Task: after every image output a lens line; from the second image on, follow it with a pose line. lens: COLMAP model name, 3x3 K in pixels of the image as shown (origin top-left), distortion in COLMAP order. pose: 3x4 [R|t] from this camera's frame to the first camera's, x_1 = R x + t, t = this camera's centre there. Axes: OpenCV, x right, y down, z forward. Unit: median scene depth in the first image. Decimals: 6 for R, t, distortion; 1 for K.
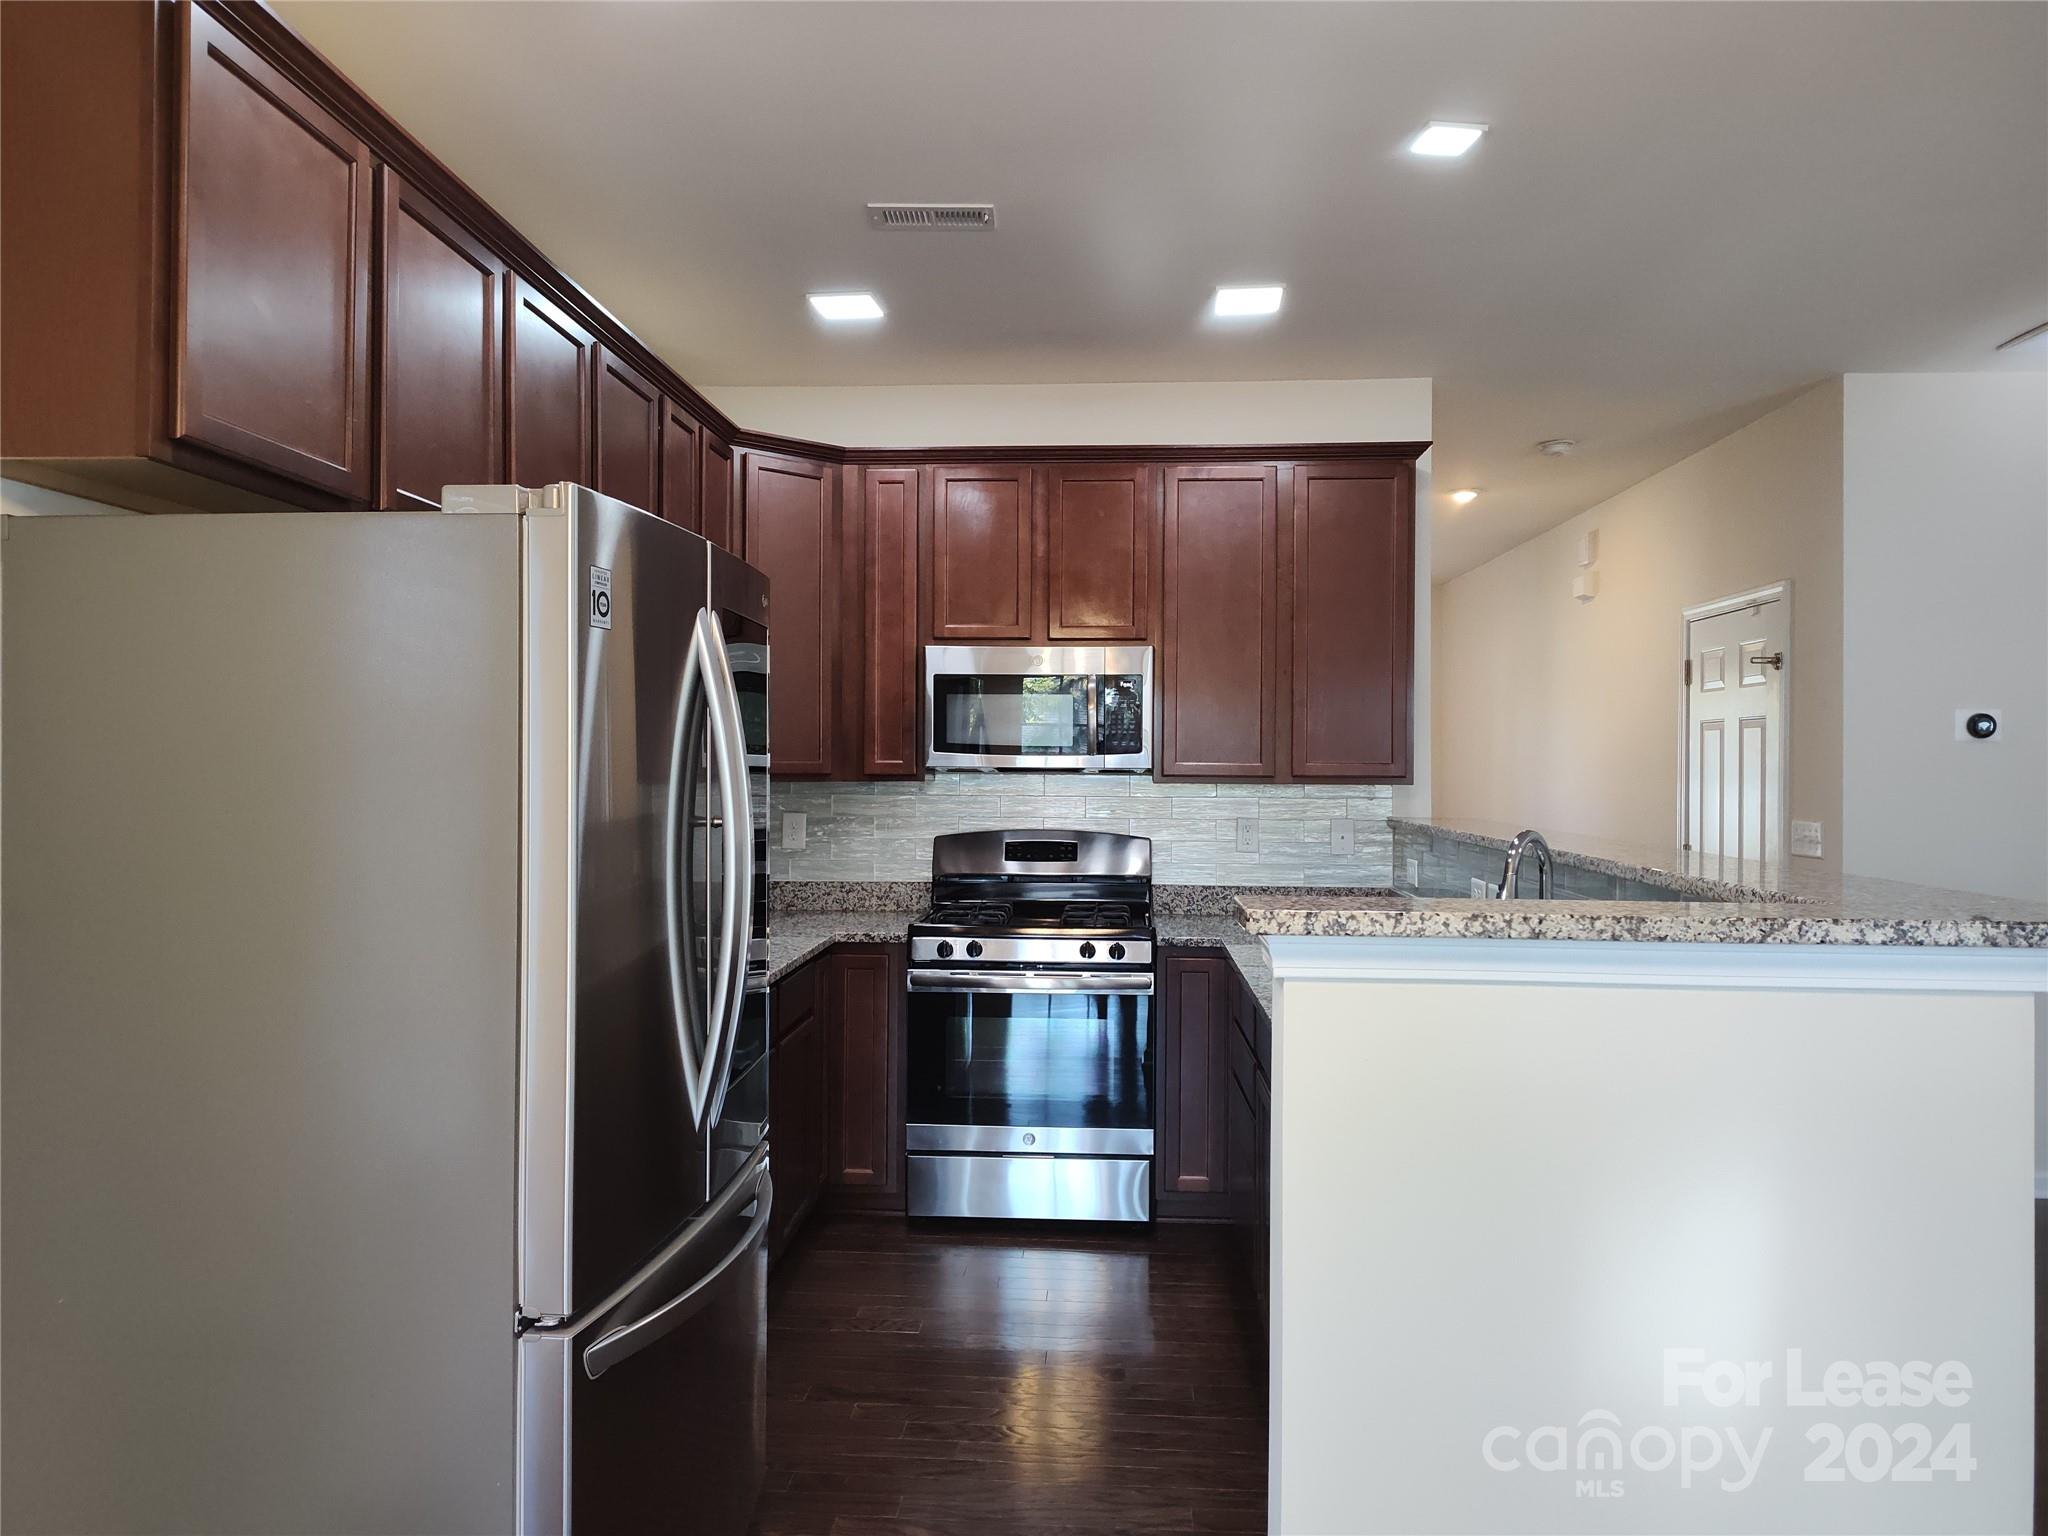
lens RADIAL K [[1388.1, 0, 1028.1], [0, 1388.1, 762.9], [0, 0, 1]] dist [0.026208, -0.016066]
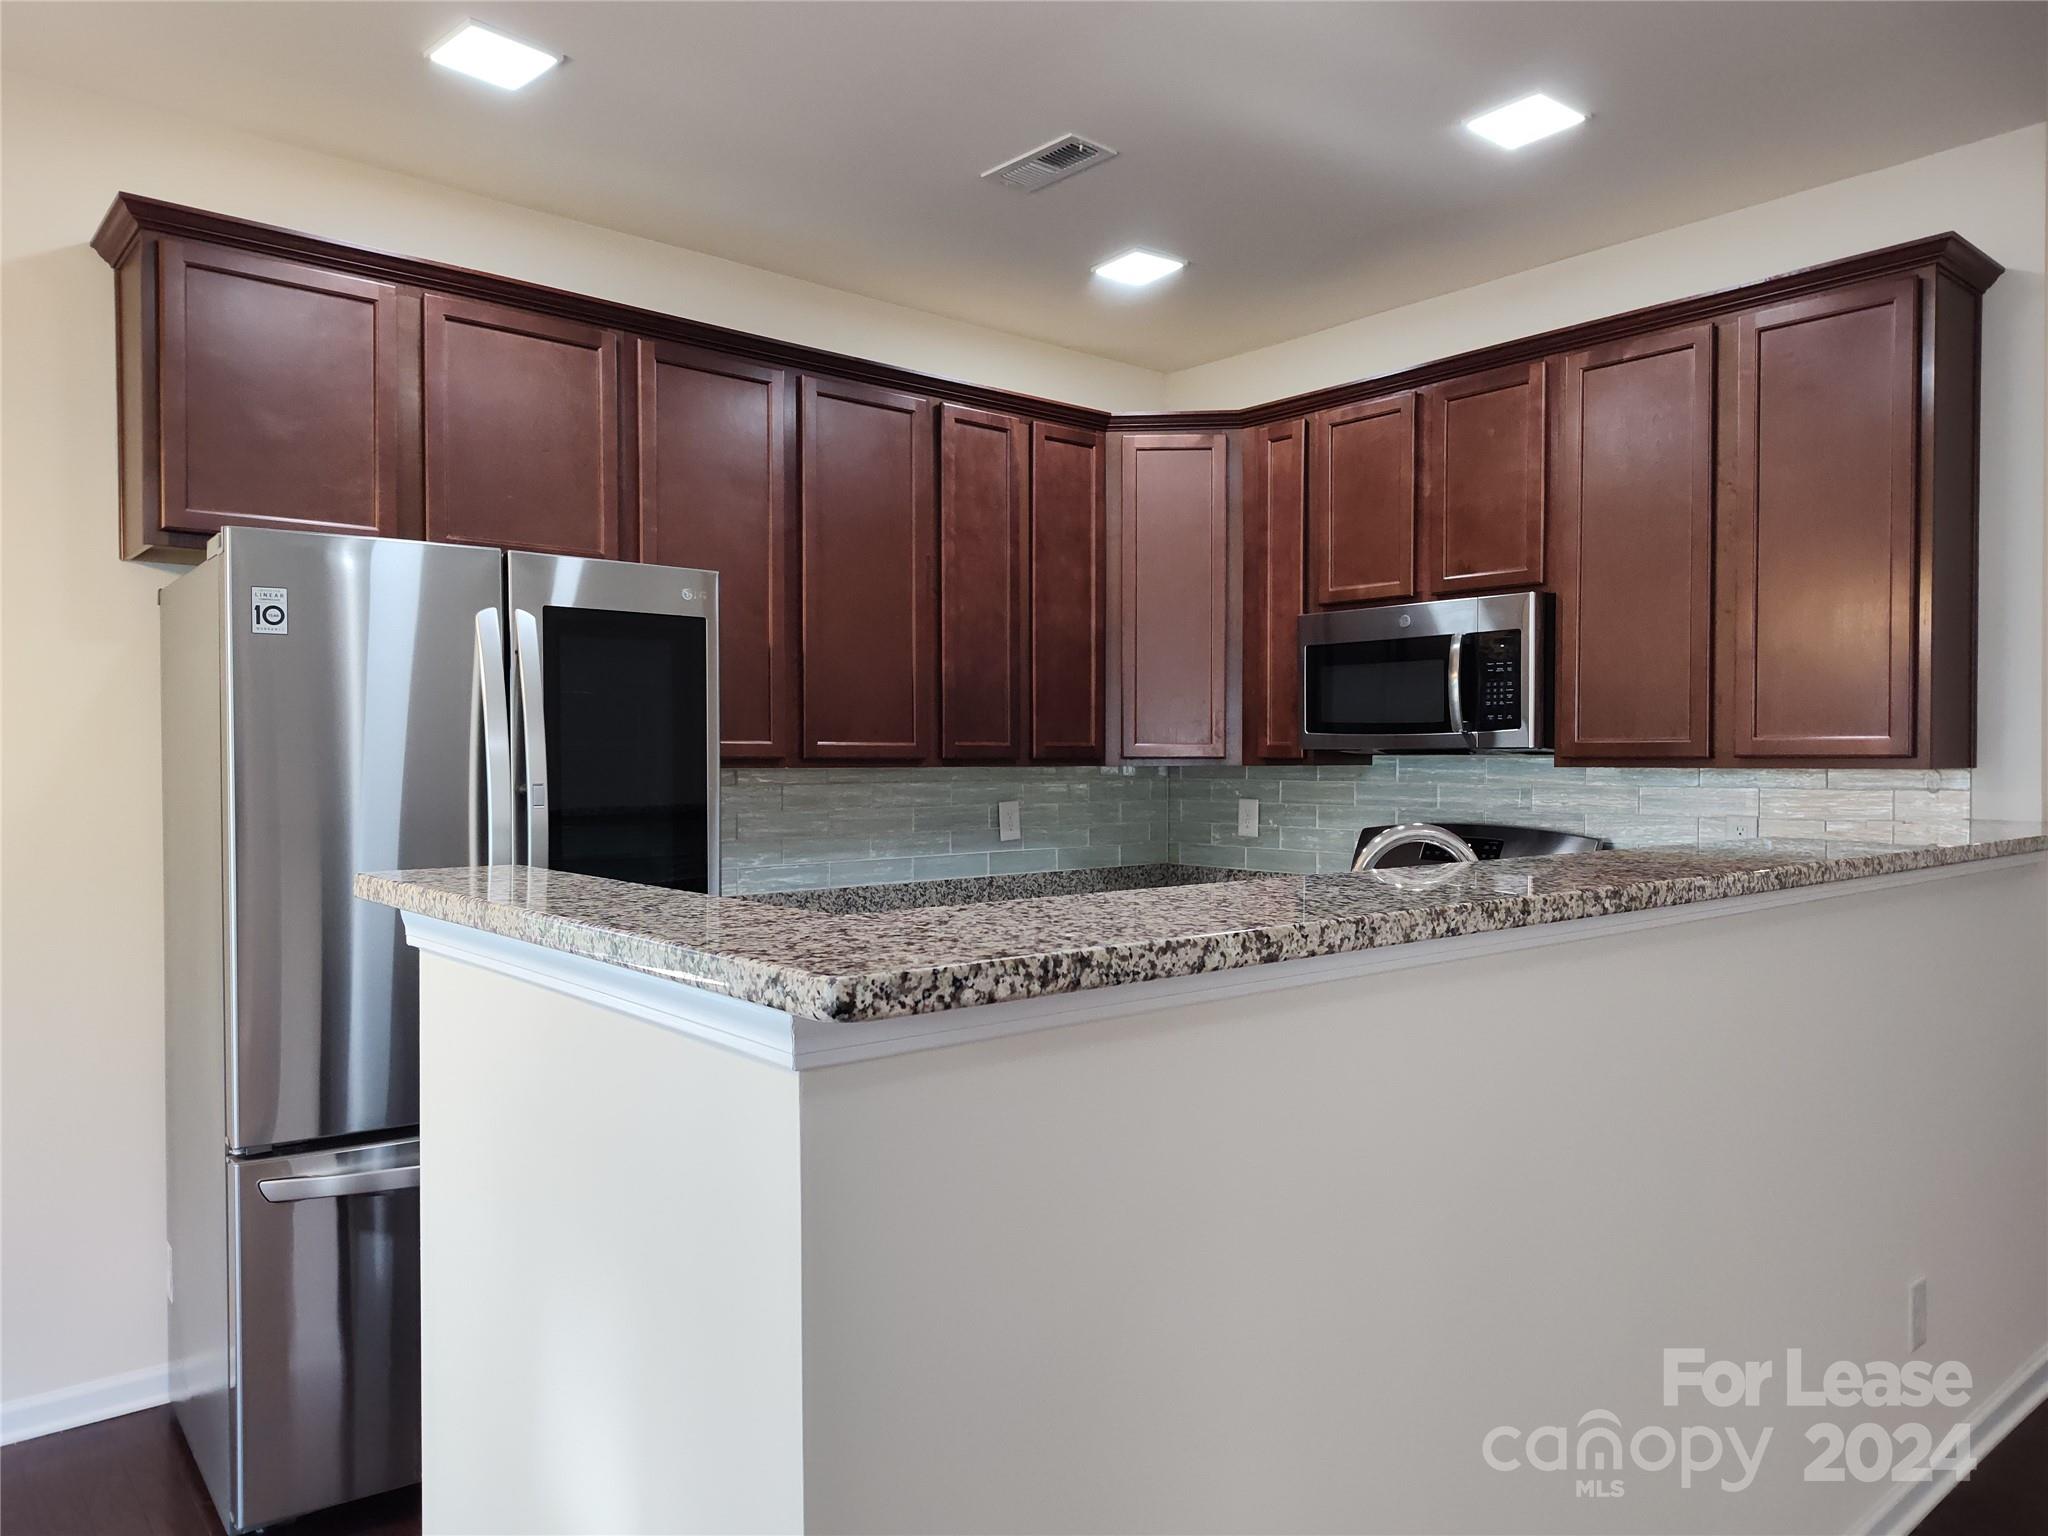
lens RADIAL K [[1388.1, 0, 1037.4], [0, 1388.1, 773.2], [0, 0, 1]] dist [0.026208, -0.016066]
pose [[0.700156, -0.001343, -0.713988, 0.480918], [0.007866, 0.999952, 0.005833, 0.012971], [0.713946, -0.009701, 0.700133, 0.260269]]
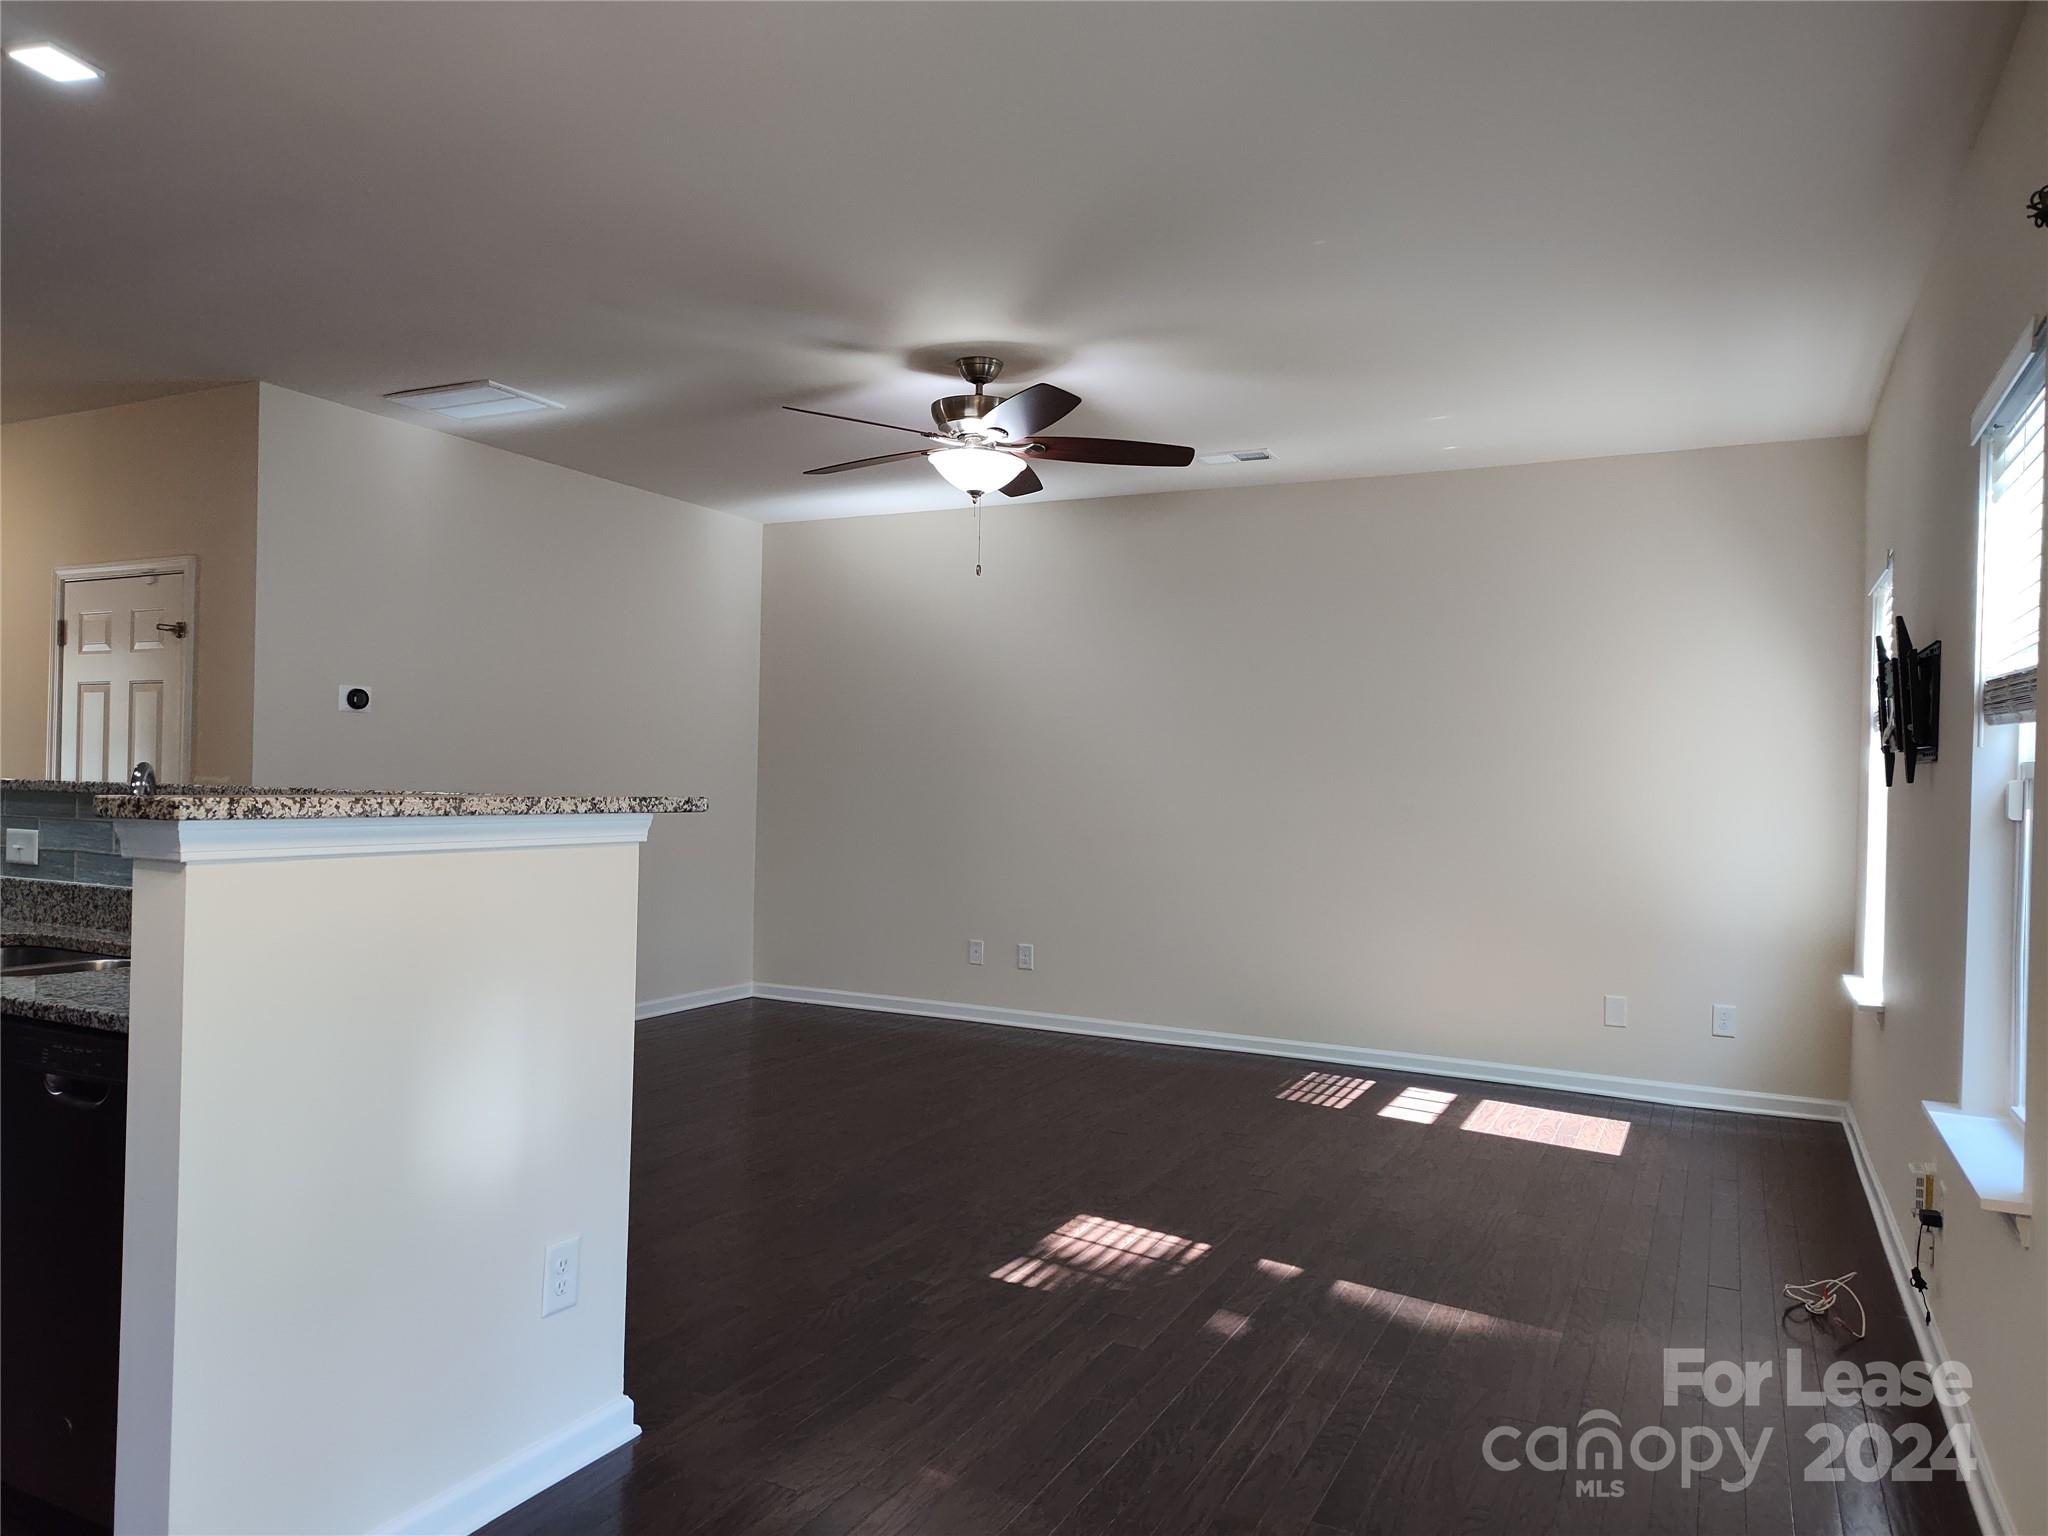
lens RADIAL K [[1388.1, 0, 1003.4], [0, 1388.1, 770.6], [0, 0, 1]] dist [0.026208, -0.016066]
pose [[0.402397, 0.007514, 0.915435, -0.224636], [-0.018528, 0.999828, -0.000062, 0.027773], [-0.915278, -0.016937, 0.402467, -0.013382]]
